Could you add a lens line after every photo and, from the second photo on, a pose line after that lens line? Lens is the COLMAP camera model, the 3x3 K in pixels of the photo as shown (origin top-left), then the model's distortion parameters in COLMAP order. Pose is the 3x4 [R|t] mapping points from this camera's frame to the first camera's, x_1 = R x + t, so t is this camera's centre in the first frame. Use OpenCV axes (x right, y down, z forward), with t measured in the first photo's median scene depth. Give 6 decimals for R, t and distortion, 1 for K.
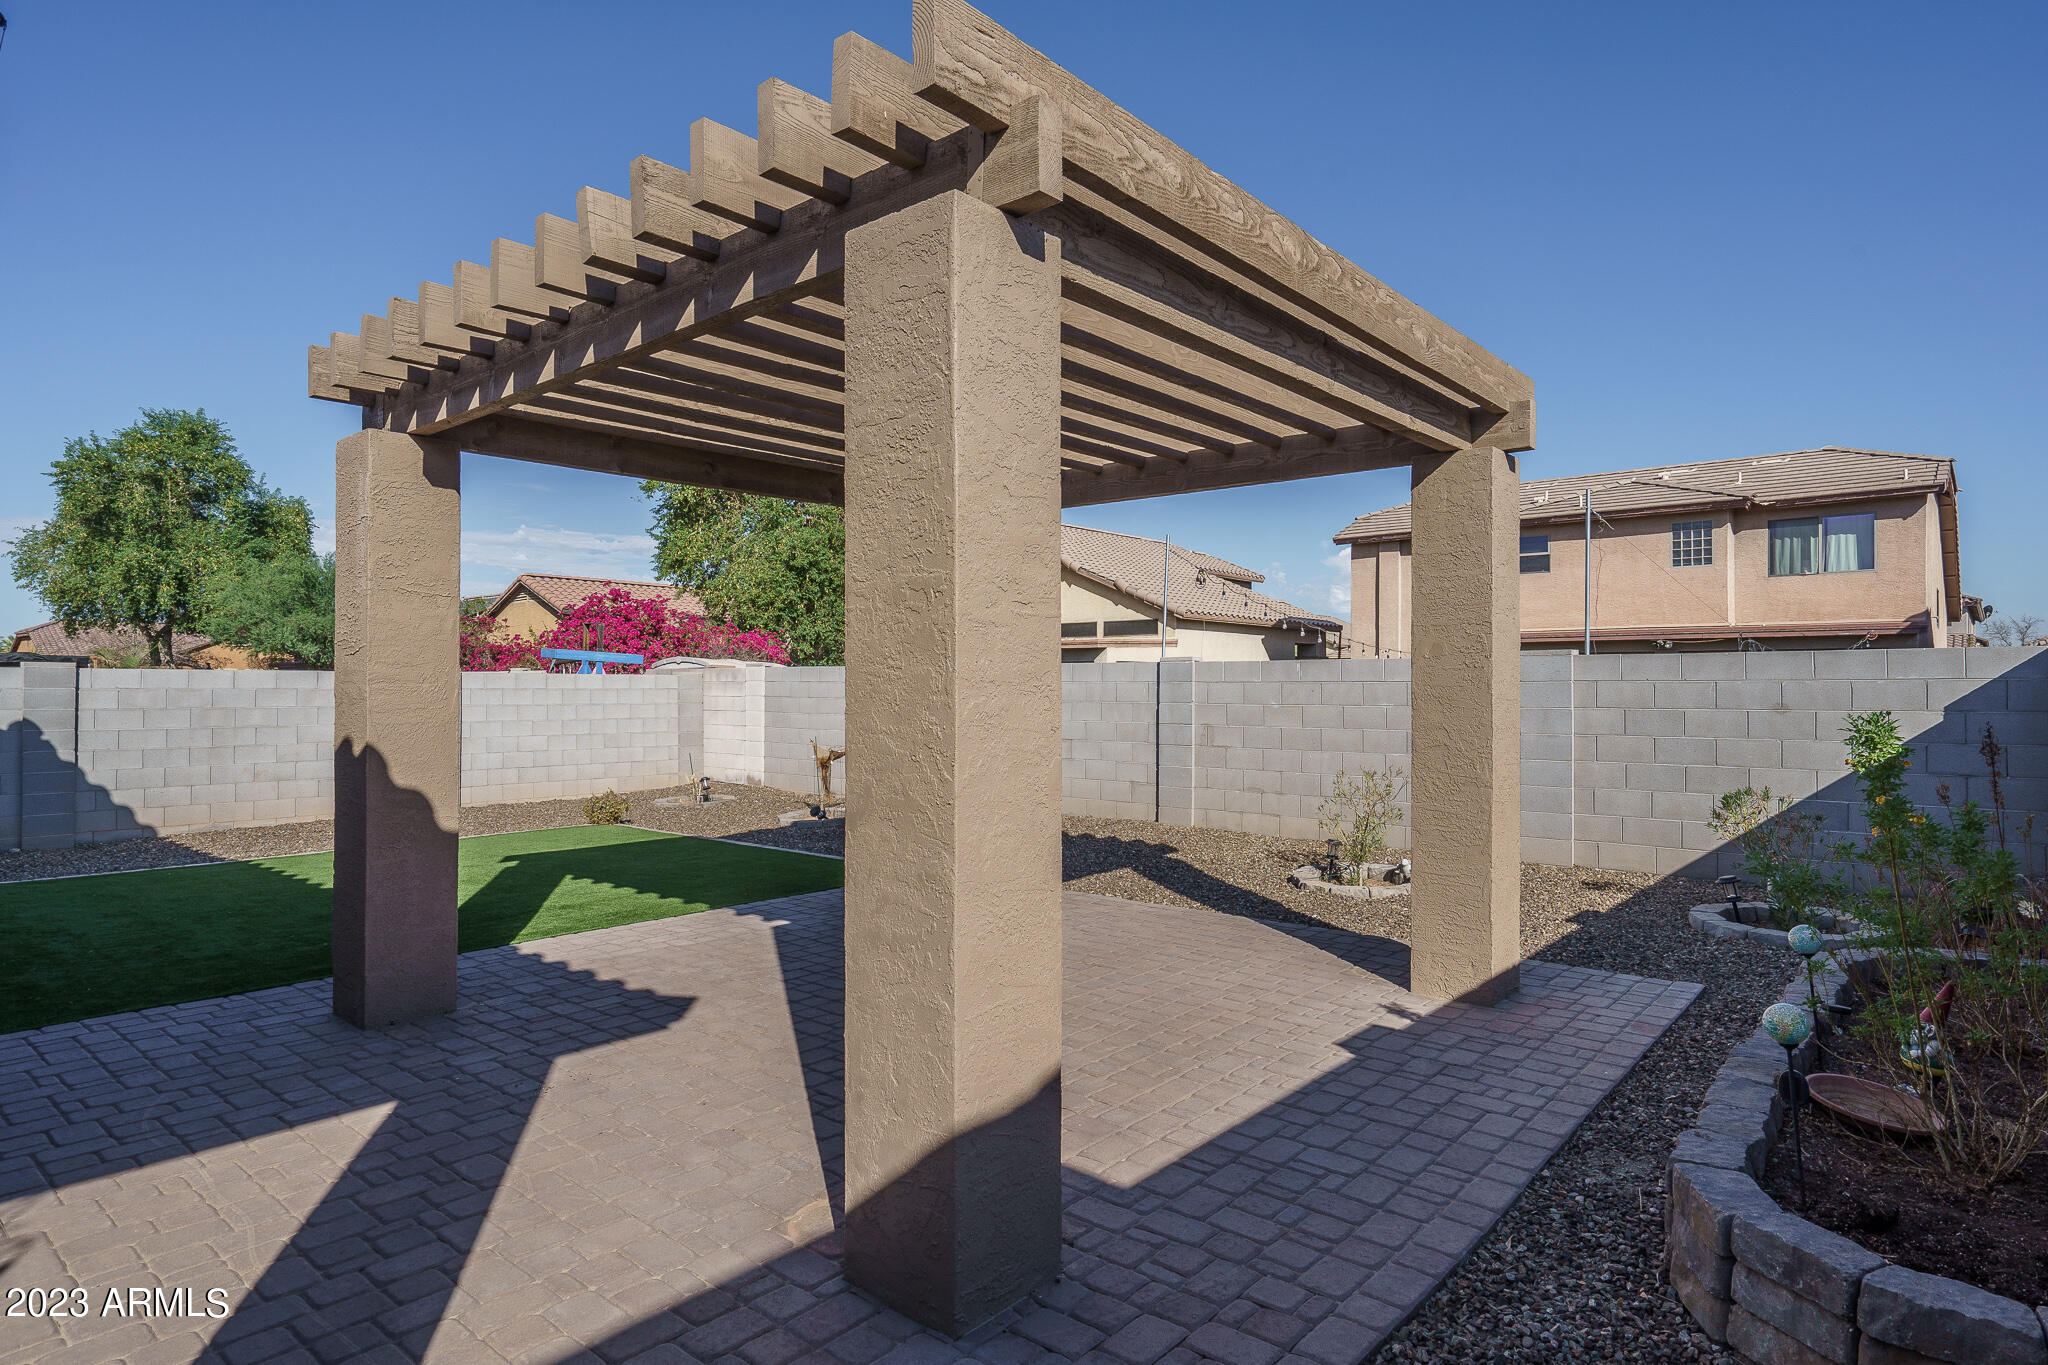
lens RADIAL K [[1134.2, 0, 1024.0], [0, 1134.2, 682.5], [0, 0, 1]] dist [0.008096, -0.000047]
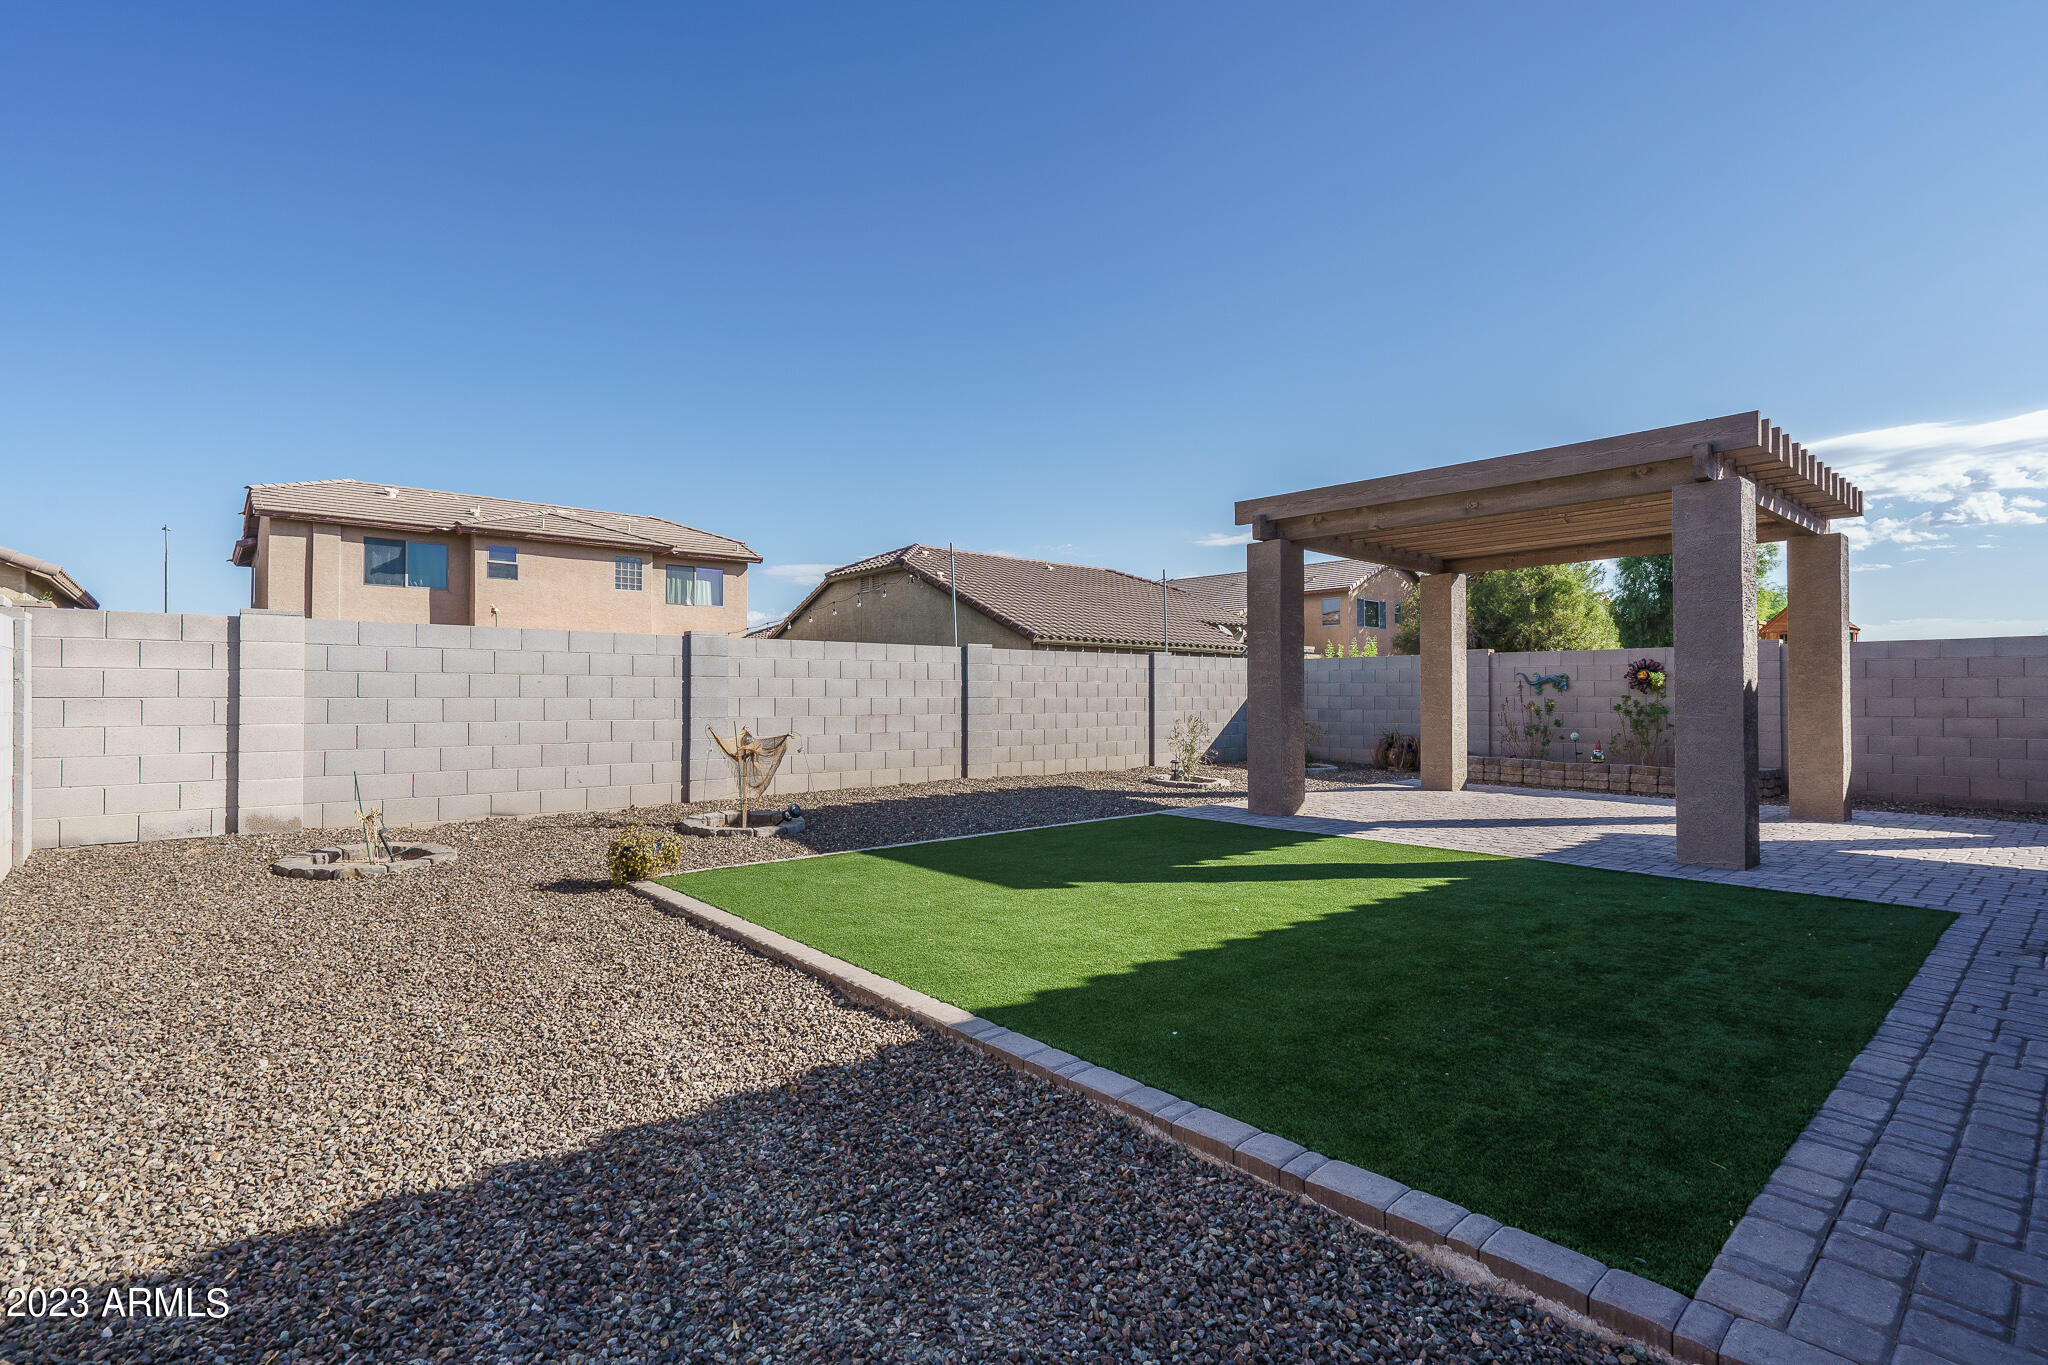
lens RADIAL K [[934.1, 0, 1024.0], [0, 934.1, 682.5], [0, 0, 1]] dist [0.001269, 0.001445]
pose [[0.148696, 0.009407, 0.988838, -0.612588], [-0.003279, 0.999954, -0.009020, 0.020038], [-0.988878, -0.001901, 0.148720, 0.550451]]
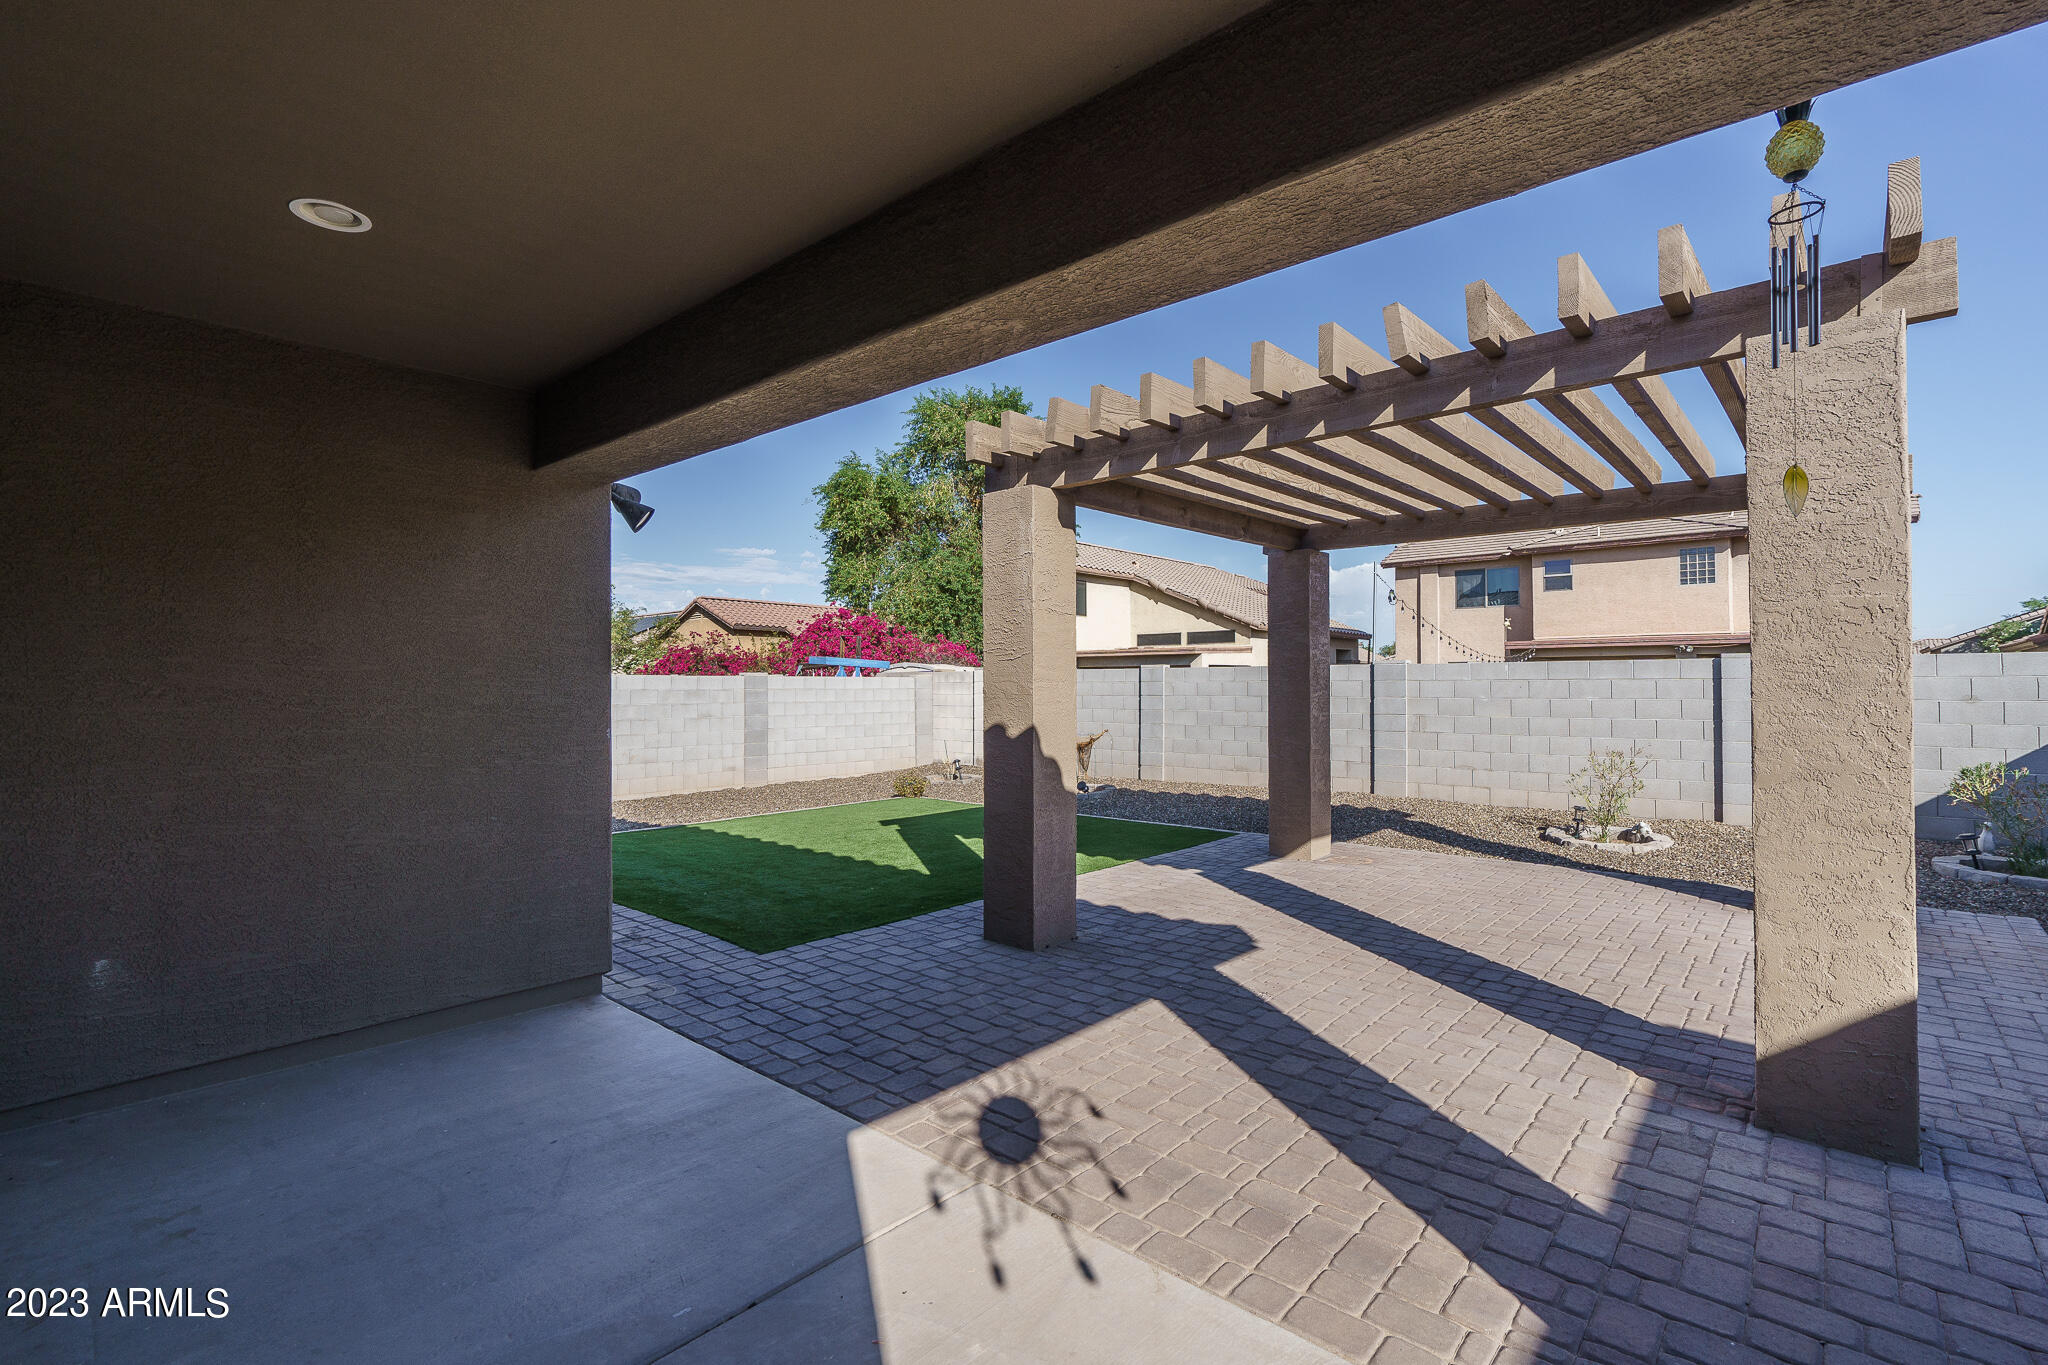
lens RADIAL K [[934.1, 0, 1024.0], [0, 934.1, 682.5], [0, 0, 1]] dist [0.001269, 0.001445]
pose [[0.999875, -0.004888, -0.015013, -0.173952], [0.004883, 0.999988, -0.000372, -0.000136], [0.015015, 0.000298, 0.999887, -0.019254]]
